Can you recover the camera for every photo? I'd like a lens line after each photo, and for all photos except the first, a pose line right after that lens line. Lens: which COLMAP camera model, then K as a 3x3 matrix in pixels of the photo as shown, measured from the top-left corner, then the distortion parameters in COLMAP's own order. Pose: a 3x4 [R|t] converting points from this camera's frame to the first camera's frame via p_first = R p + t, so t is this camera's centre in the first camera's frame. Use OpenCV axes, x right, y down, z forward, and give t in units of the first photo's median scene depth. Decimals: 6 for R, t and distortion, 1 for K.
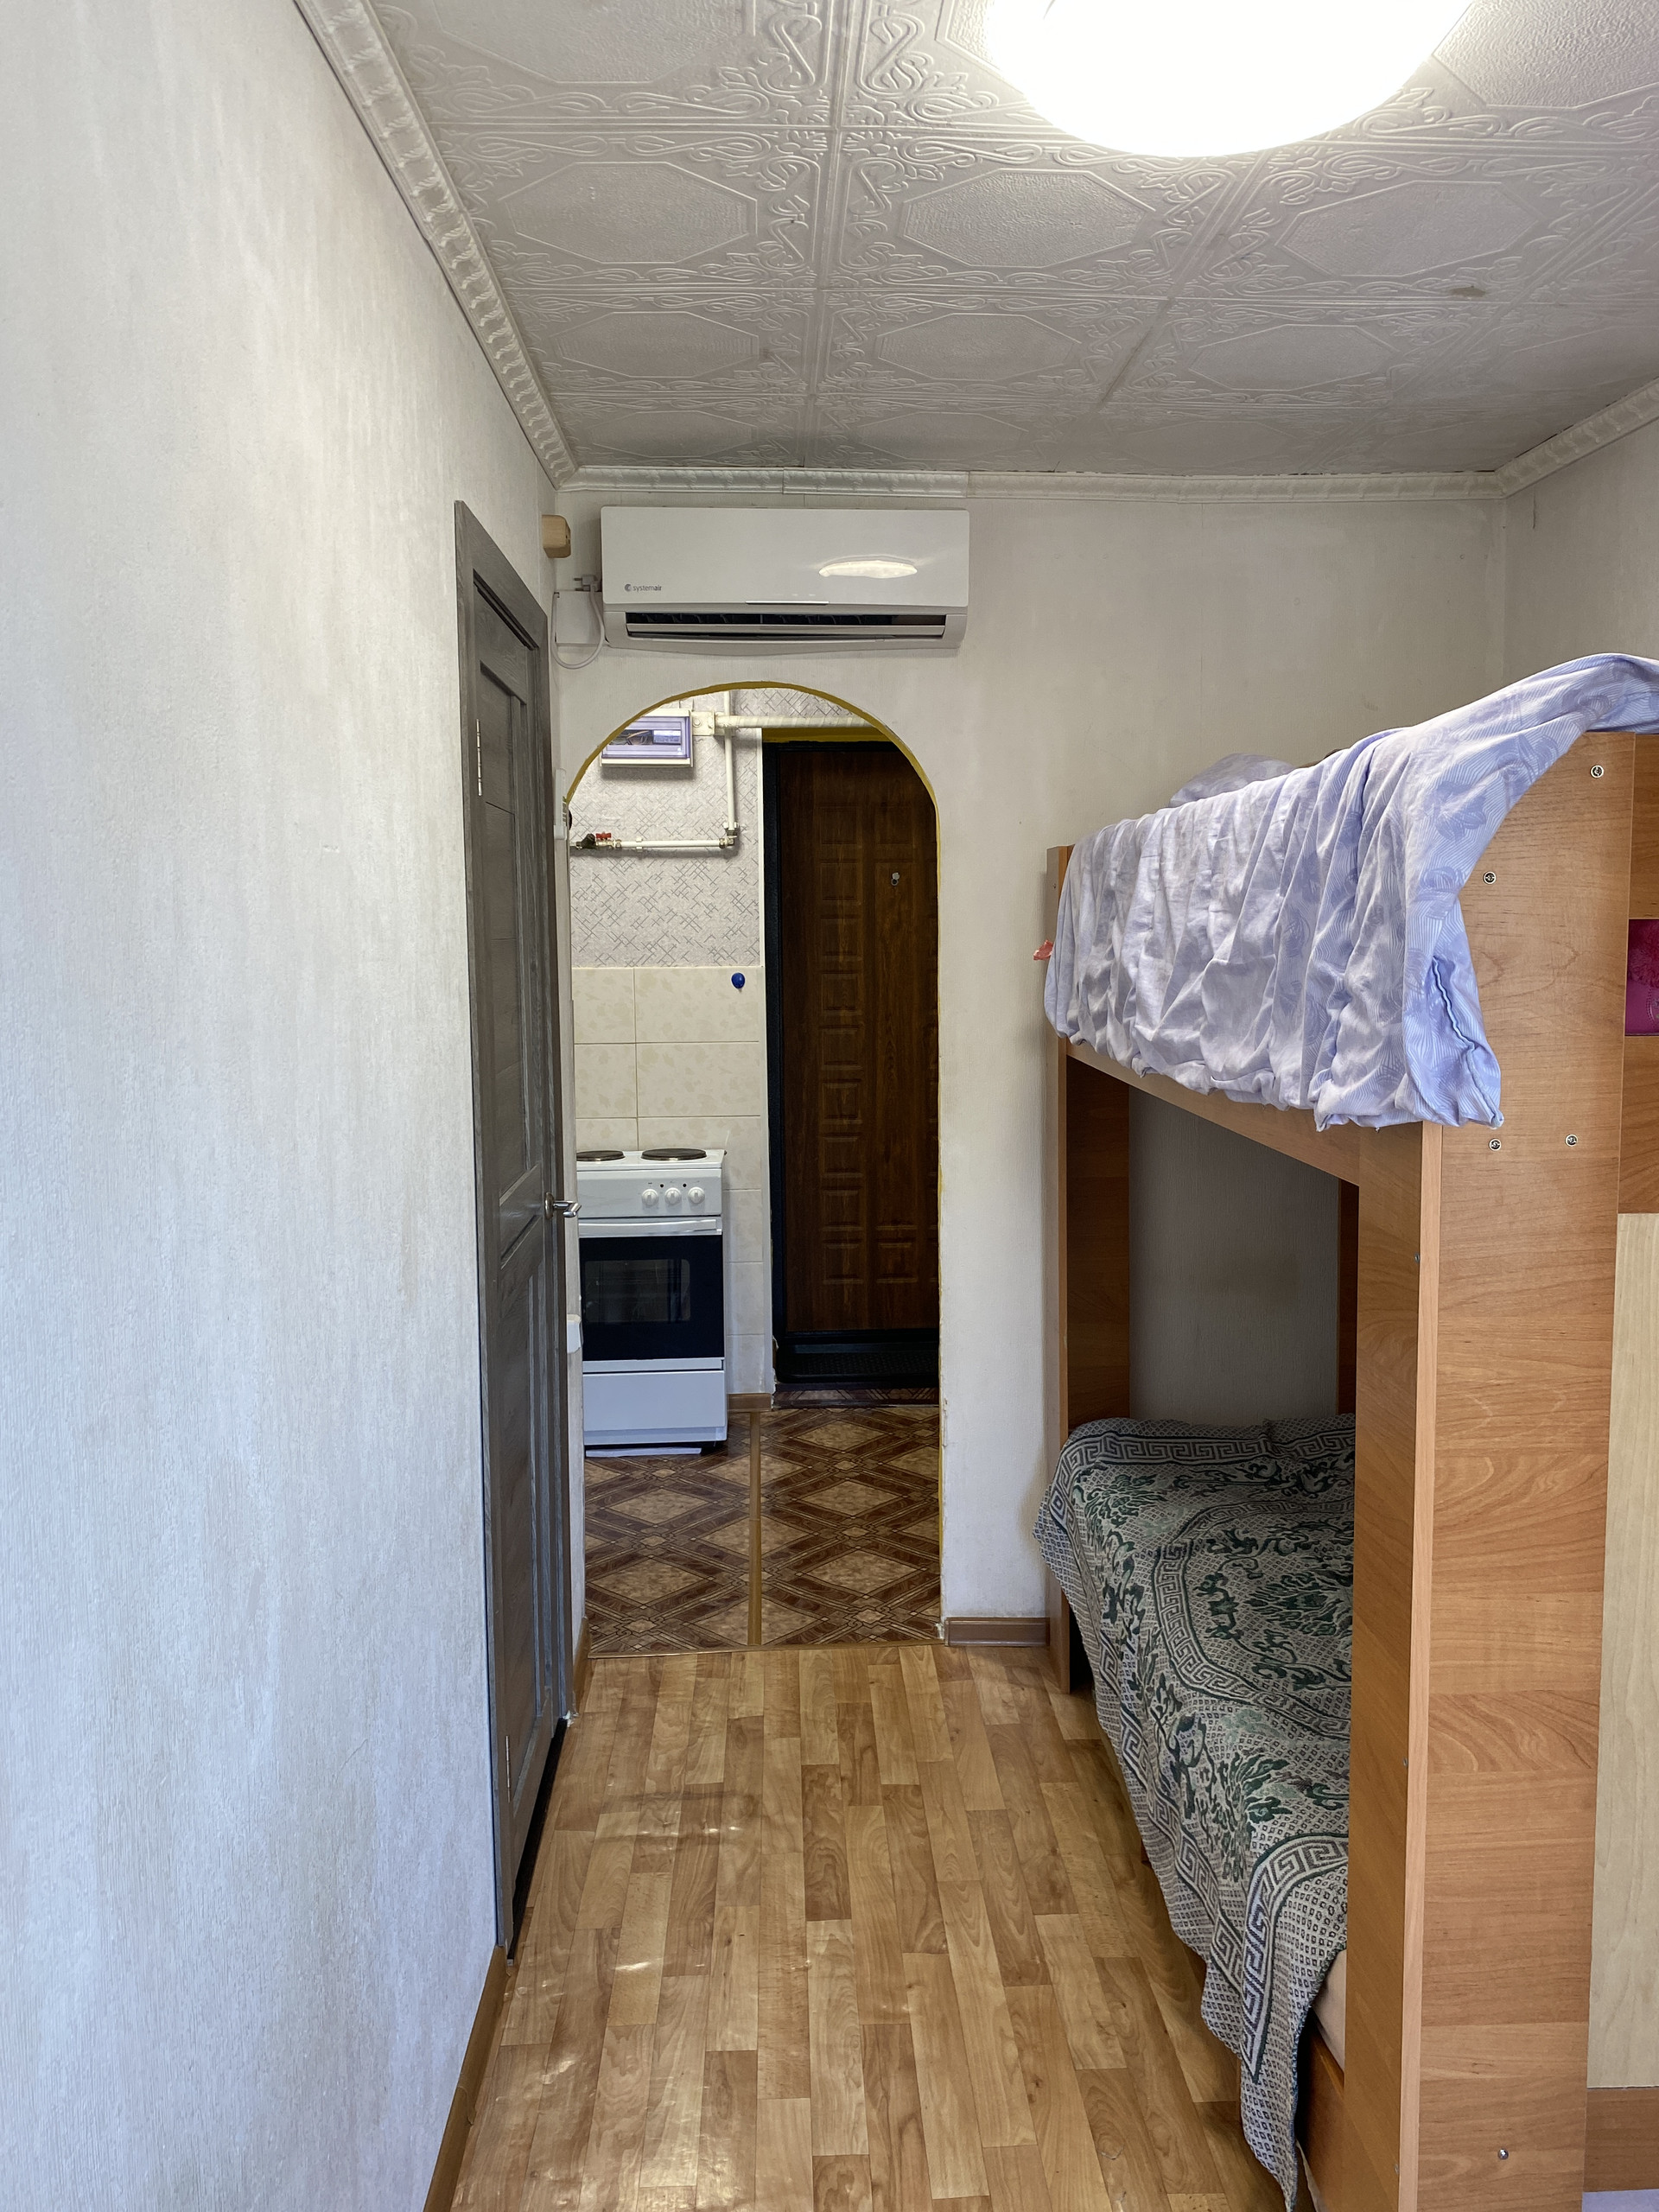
lens RADIAL K [[1656.8, 0, 869.7], [0, 1656.8, 1113.6], [0, 0, 1]] dist [0.100015, -0.000111]
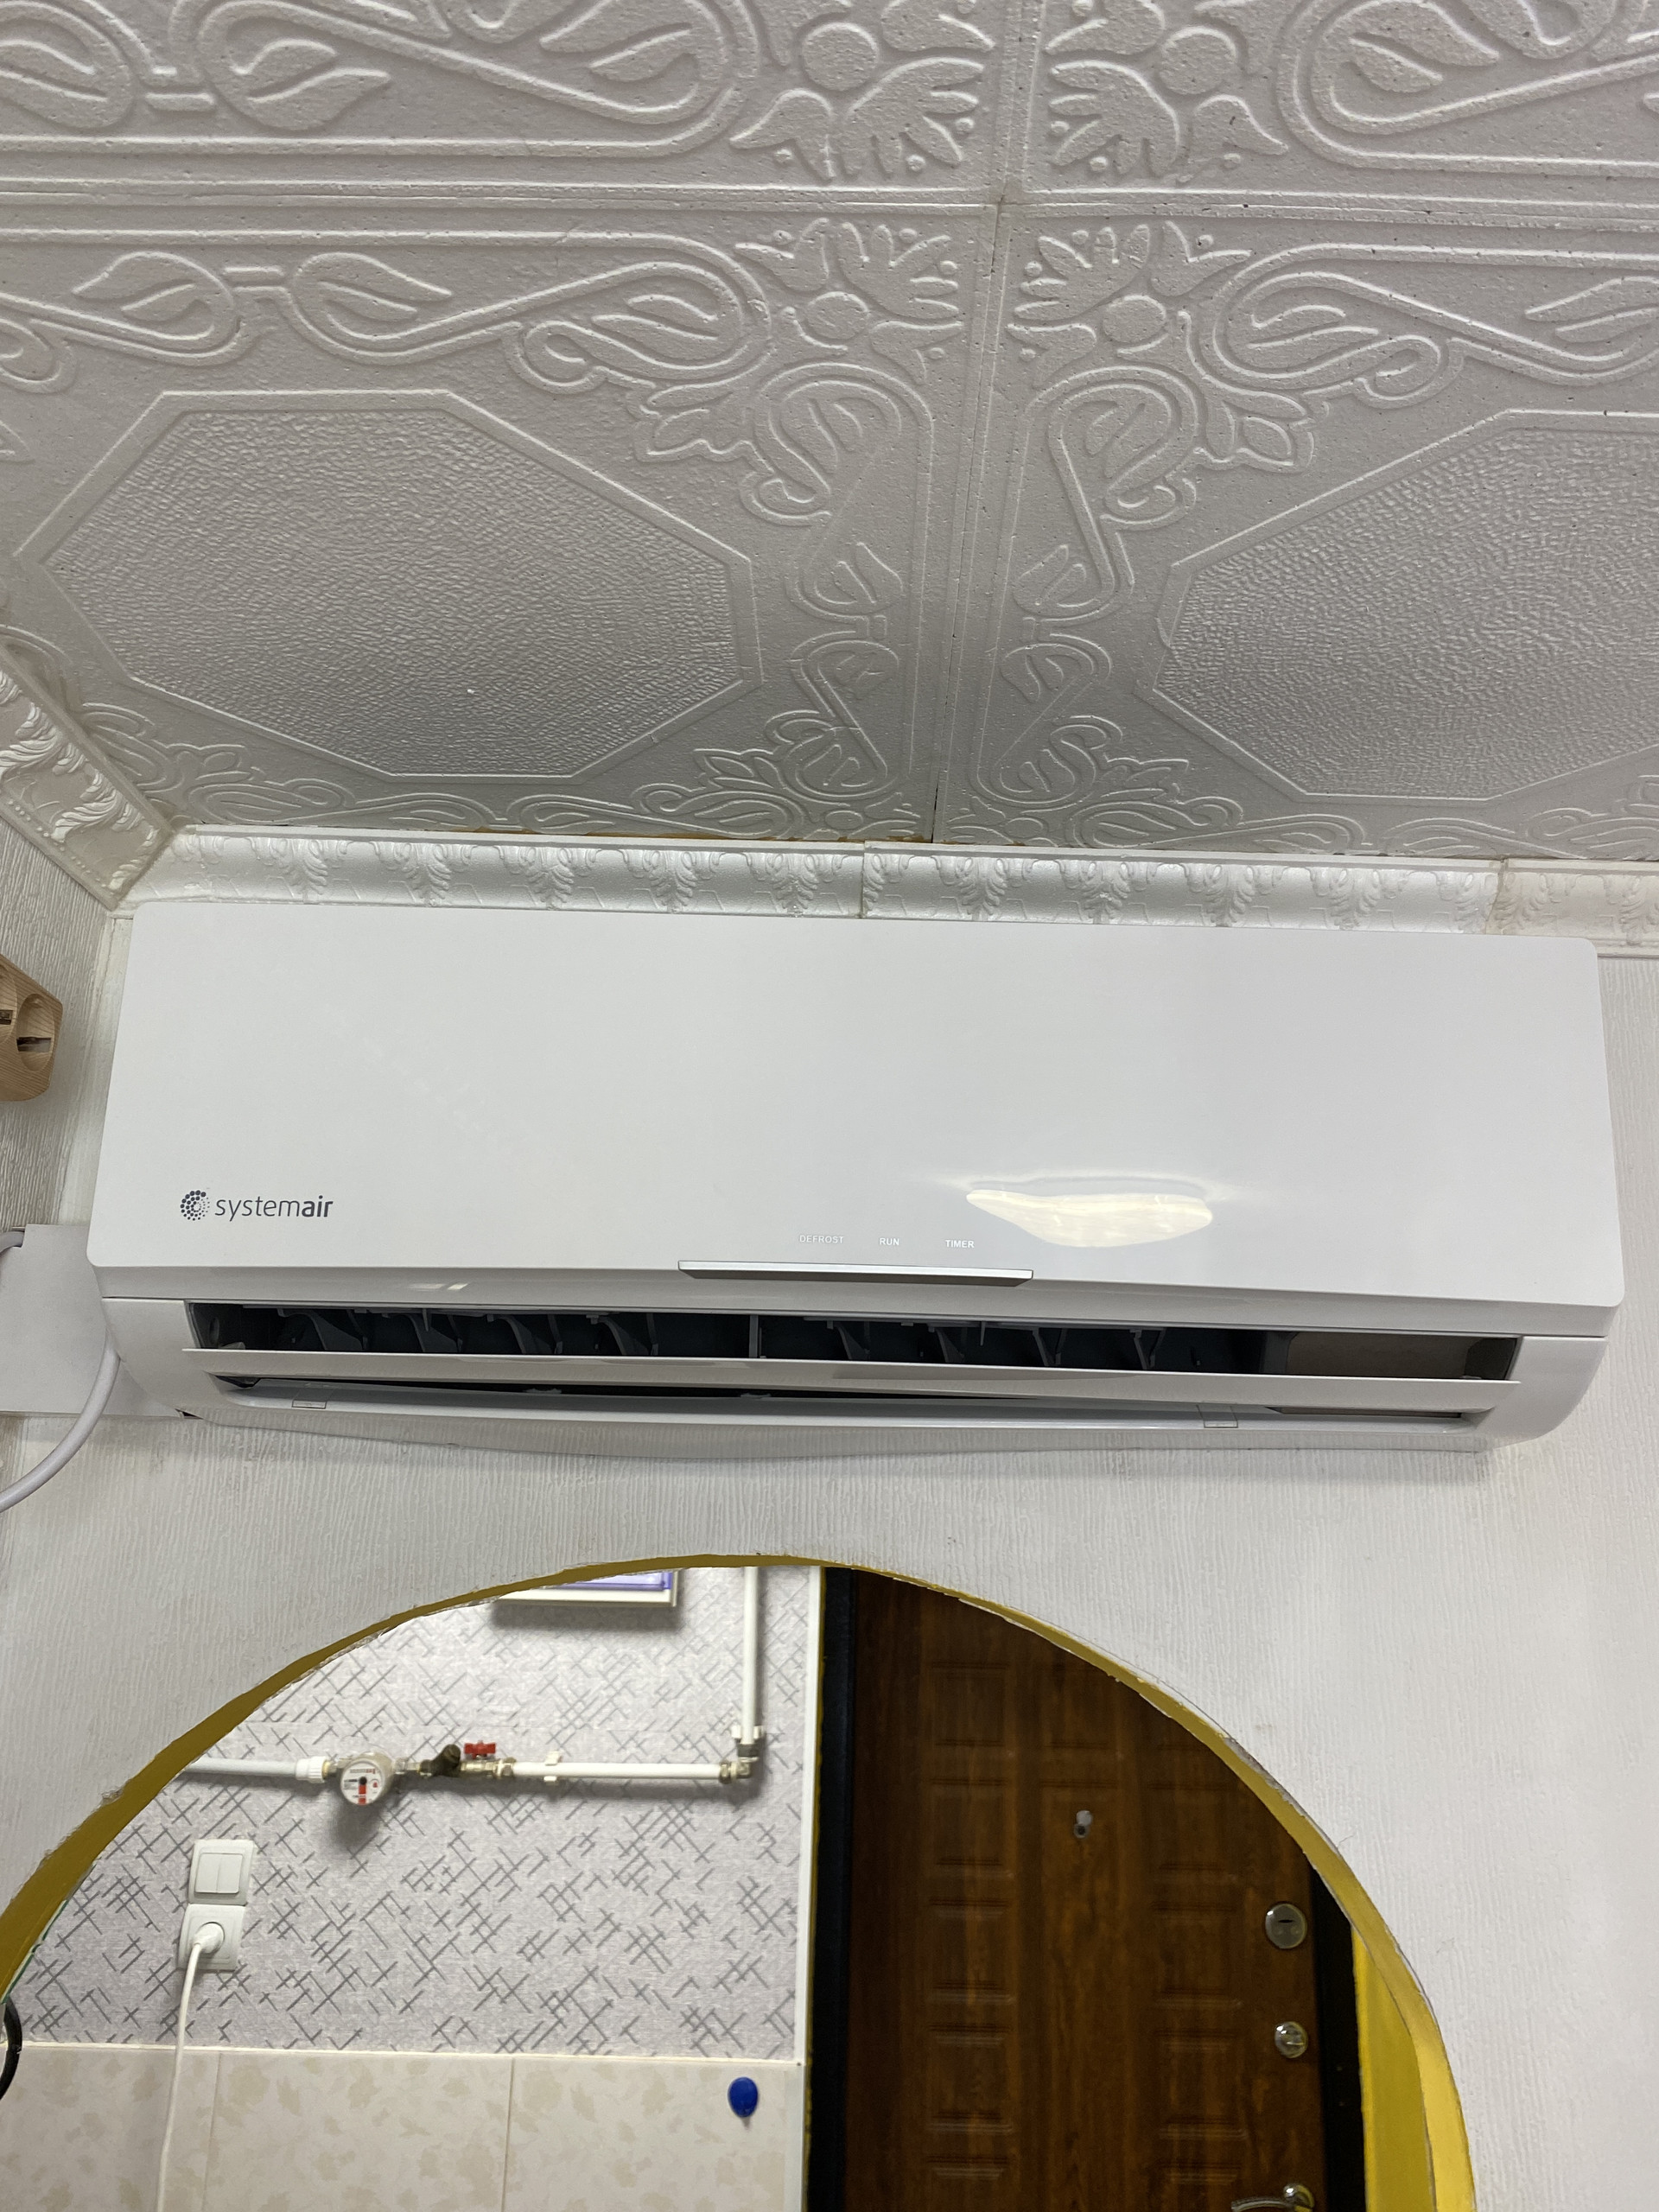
lens RADIAL K [[1681.2, 0, 857.2], [0, 1681.2, 1103.0], [0, 0, 1]] dist [-0.009861, 0.002231]
pose [[0.997596, 0.009137, -0.068686, -0.020569], [-0.035836, 0.916437, -0.398572, -0.146105], [0.059305, 0.400075, 0.914562, 0.485450]]
